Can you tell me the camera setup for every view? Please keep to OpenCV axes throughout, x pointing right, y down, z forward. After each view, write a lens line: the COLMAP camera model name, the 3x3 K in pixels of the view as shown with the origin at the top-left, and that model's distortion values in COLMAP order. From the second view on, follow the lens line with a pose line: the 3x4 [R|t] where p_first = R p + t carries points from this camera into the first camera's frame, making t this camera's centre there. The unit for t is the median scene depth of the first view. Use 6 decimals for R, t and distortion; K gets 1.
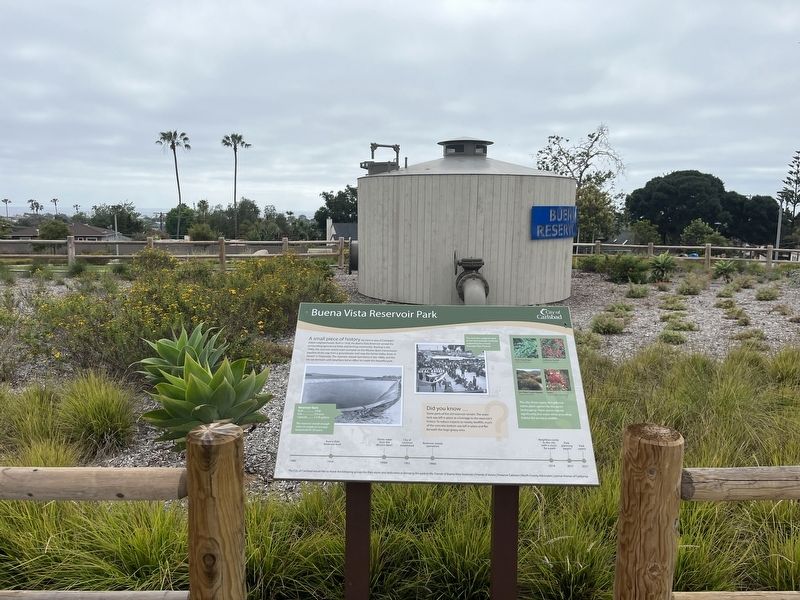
lens RADIAL K [[607.0, 0, 405.5], [0, 607.0, 299.7], [0, 0, 1]] dist [0.057923, -0.094010]
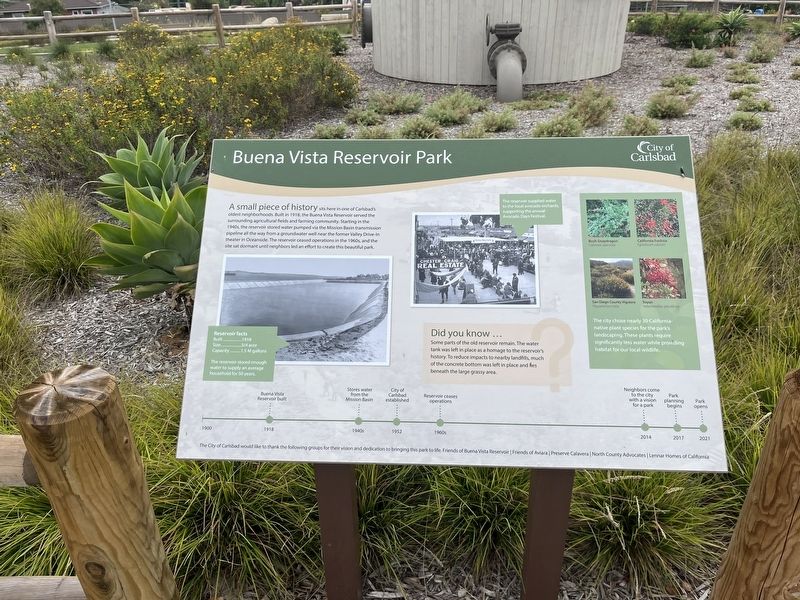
lens RADIAL K [[607.0, 0, 405.5], [0, 607.0, 299.7], [0, 0, 1]] dist [0.057923, -0.094010]
pose [[0.998829, -0.009195, -0.047505, 0.035741], [0.025213, 0.936858, 0.348799, -0.052298], [0.041299, -0.349588, 0.935993, 0.435476]]
